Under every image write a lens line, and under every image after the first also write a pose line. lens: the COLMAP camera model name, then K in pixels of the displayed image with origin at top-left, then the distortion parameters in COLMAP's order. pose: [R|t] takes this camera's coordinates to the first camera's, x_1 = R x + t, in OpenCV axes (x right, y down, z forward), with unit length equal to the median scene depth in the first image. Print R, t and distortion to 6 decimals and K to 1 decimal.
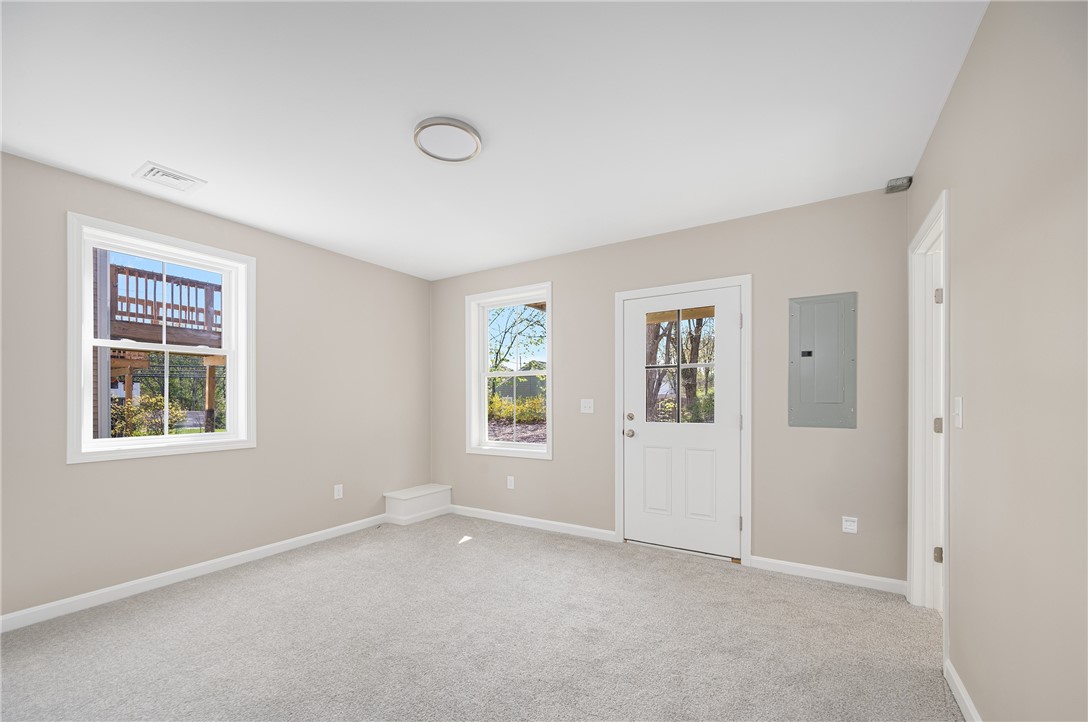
lens RADIAL K [[434.6, 0, 554.6], [0, 434.6, 402.6], [0, 0, 1]] dist [-0.001495, -0.000055]
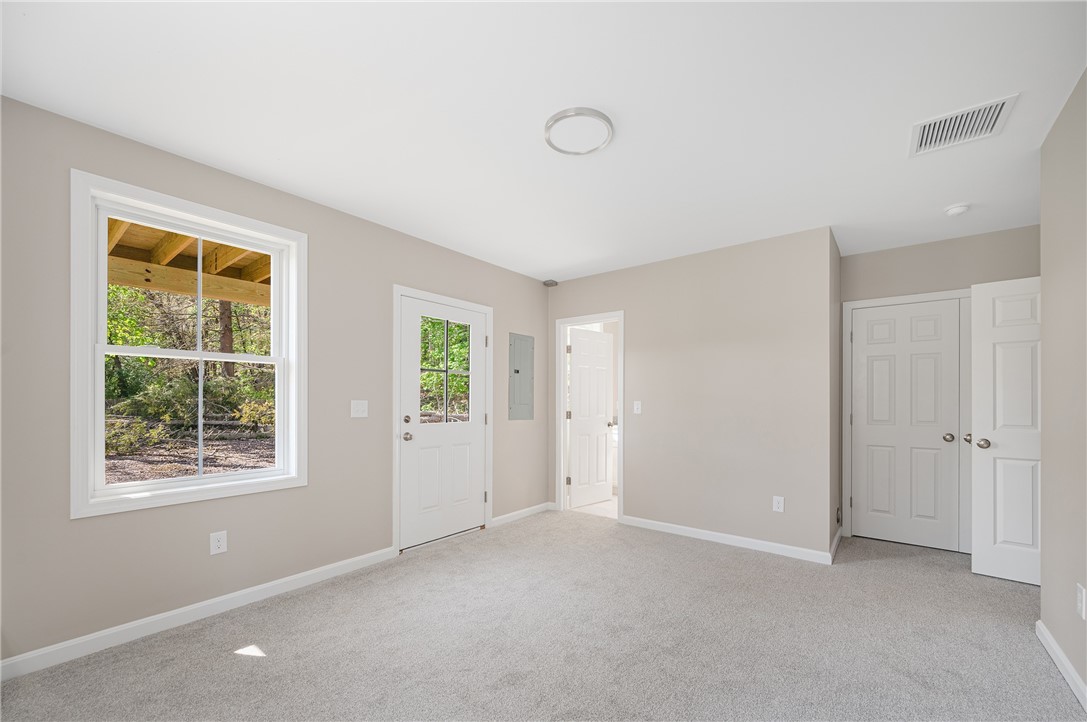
lens RADIAL K [[434.2, 0, 554.1], [0, 434.2, 402.6], [0, 0, 1]] dist [-0.001495, -0.000055]
pose [[0.114391, 0.000194, 0.993436, -0.806323], [0.003227, 0.999995, -0.000567, -0.002812], [-0.993431, 0.003270, 0.114390, 0.624675]]
